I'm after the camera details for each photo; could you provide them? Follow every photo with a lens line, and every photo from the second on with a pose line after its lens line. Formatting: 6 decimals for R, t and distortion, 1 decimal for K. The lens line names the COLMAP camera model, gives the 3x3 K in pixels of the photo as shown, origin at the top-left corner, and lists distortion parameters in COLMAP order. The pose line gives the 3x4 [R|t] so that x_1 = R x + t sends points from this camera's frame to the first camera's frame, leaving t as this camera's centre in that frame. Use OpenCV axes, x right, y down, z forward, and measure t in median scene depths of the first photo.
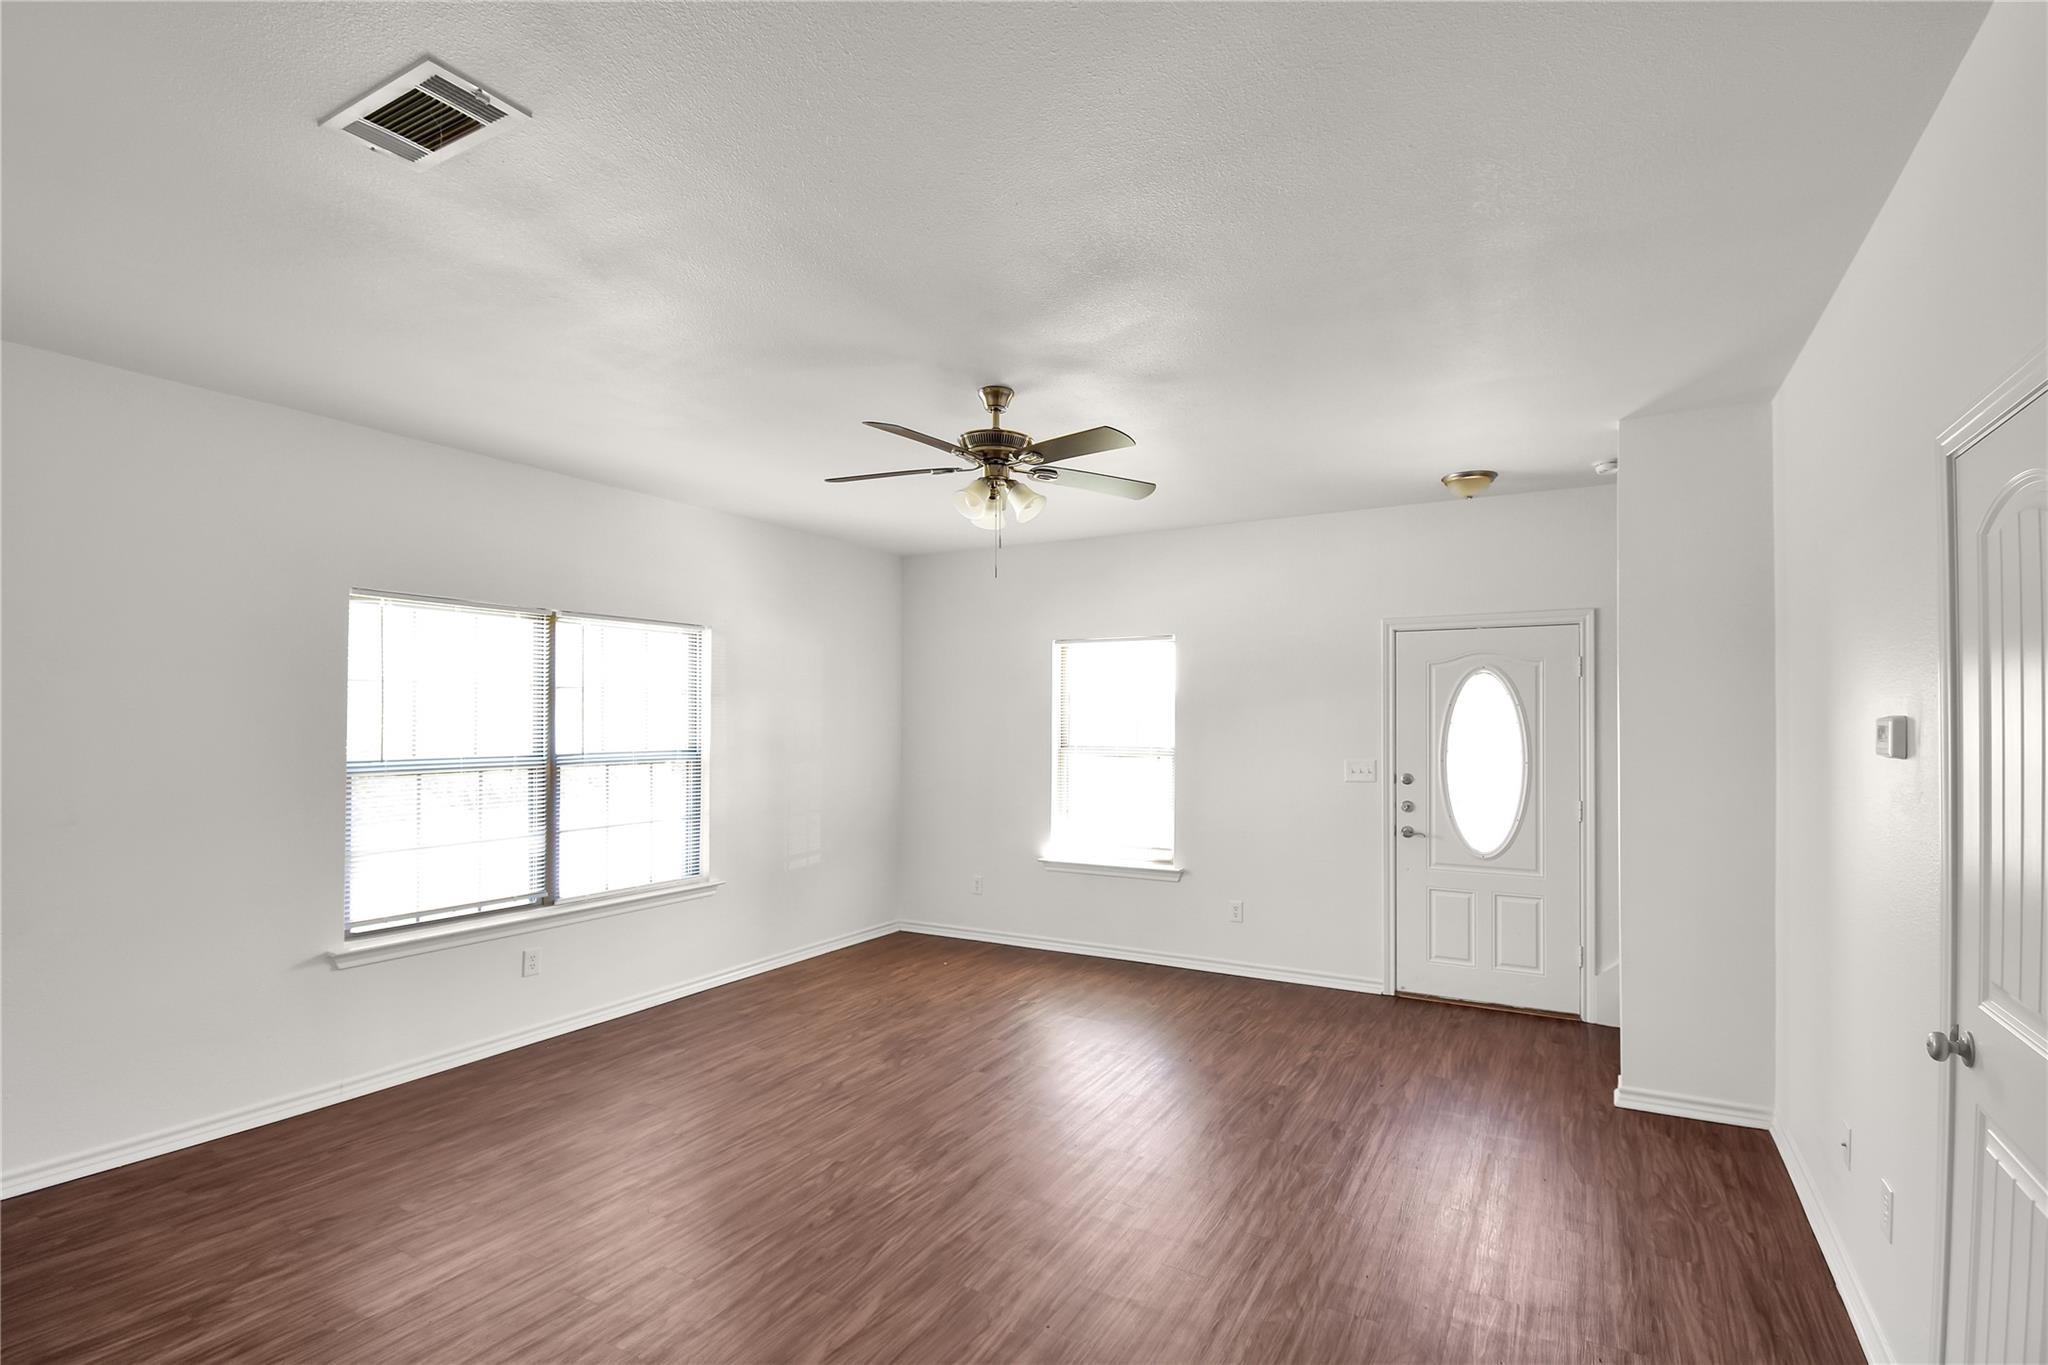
lens RADIAL K [[963.2, 0, 1029.1], [0, 963.2, 702.8], [0, 0, 1]] dist [-0.006164, -0.002720]
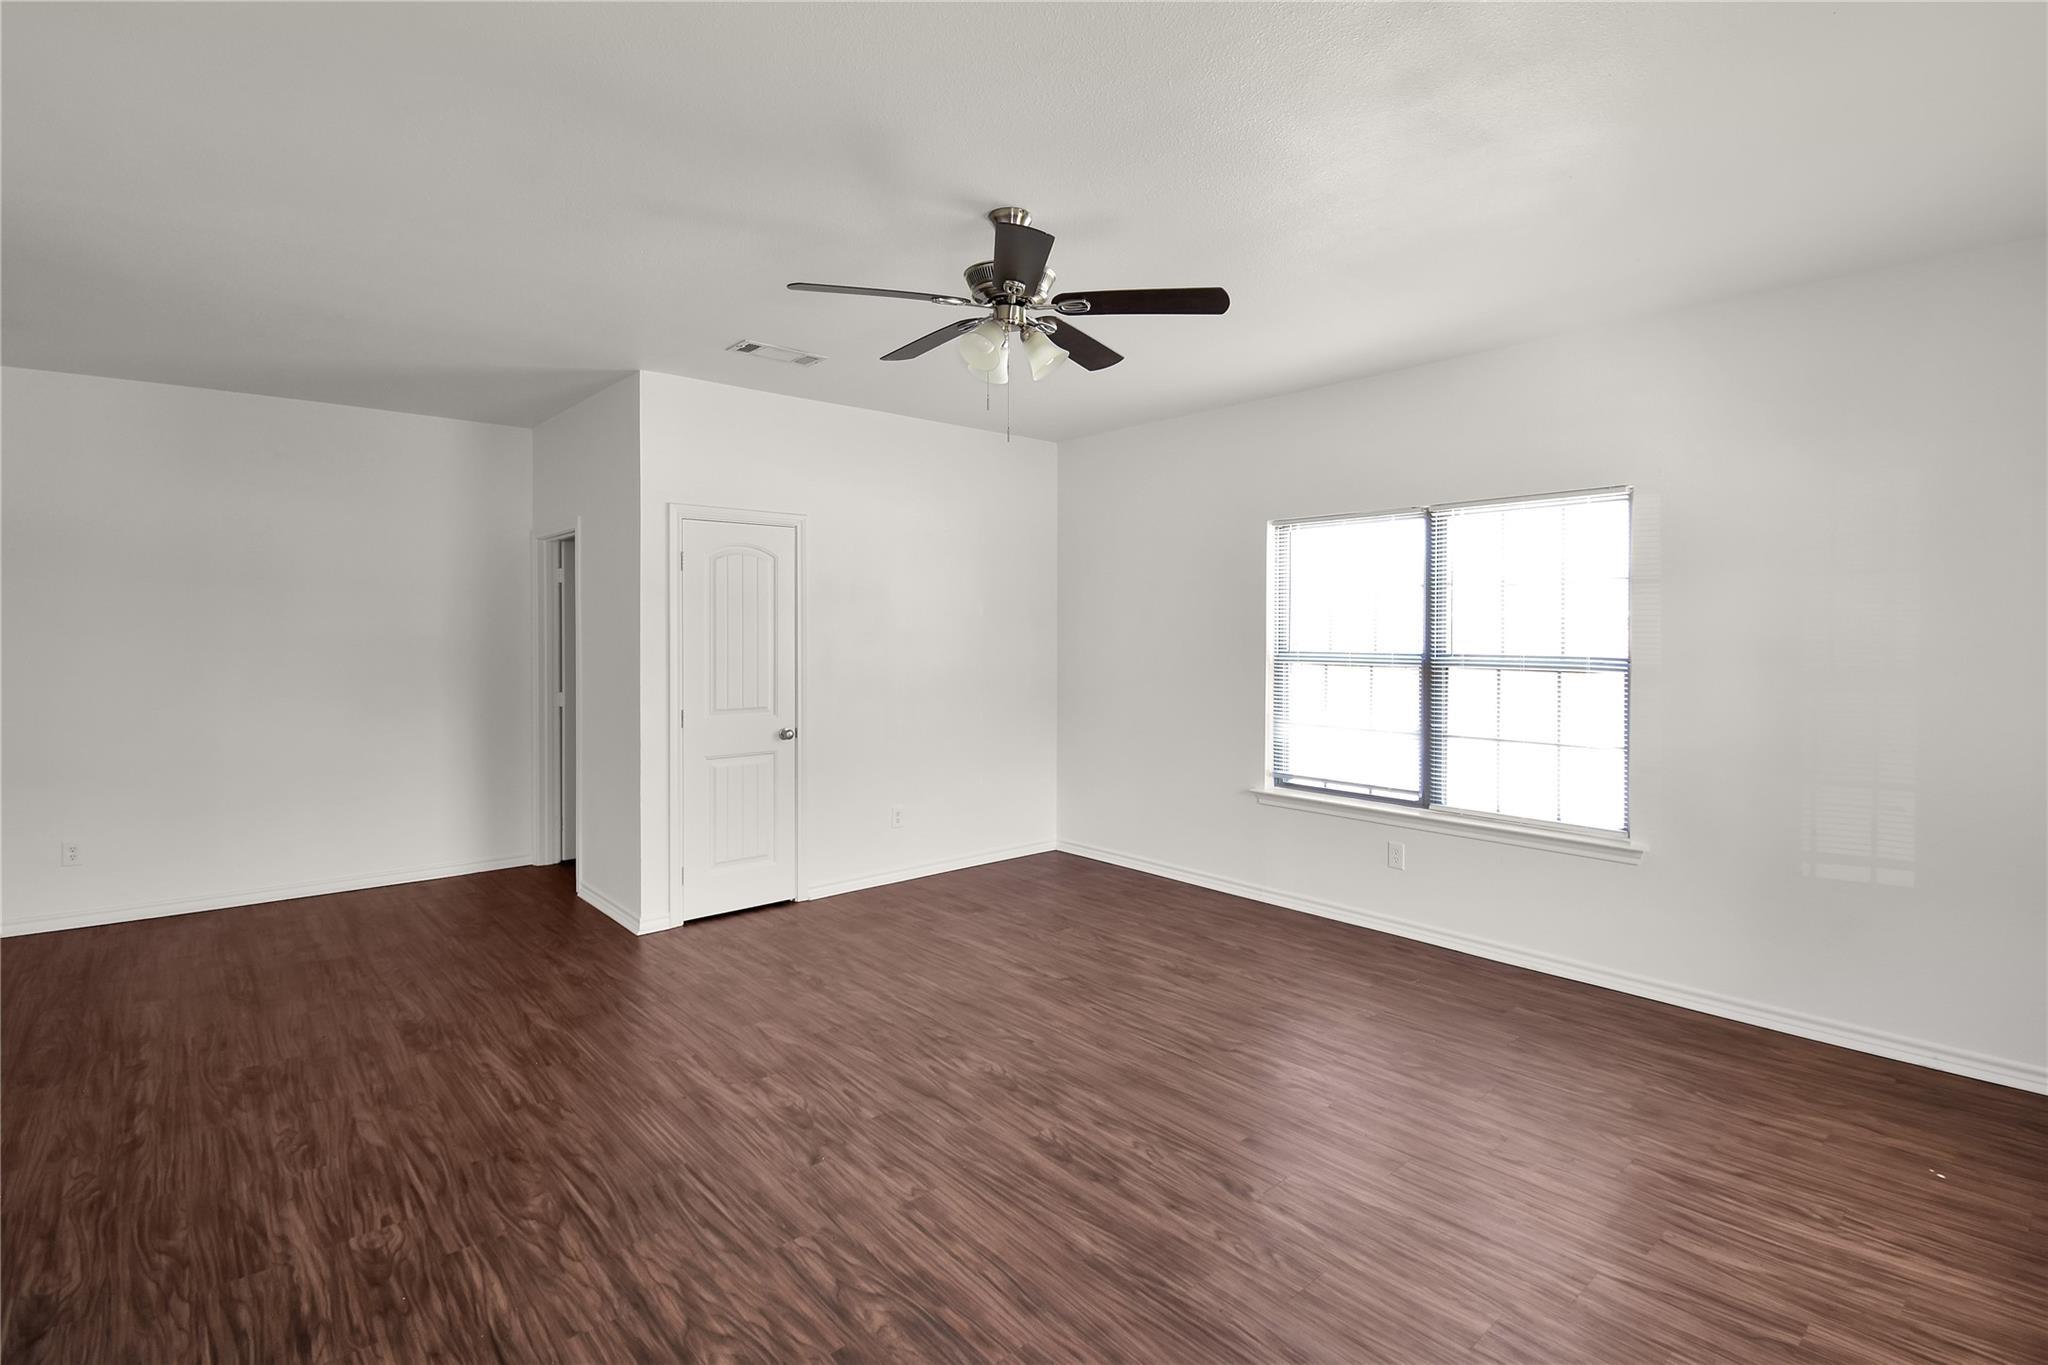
lens RADIAL K [[963.2, 0, 1059.9], [0, 963.2, 628.9], [0, 0, 1]] dist [-0.006164, -0.002720]
pose [[-0.305807, 0.005533, -0.952077, 0.542795], [0.021194, 0.999775, -0.000997, 0.021976], [0.951857, -0.020483, -0.305856, 0.942108]]
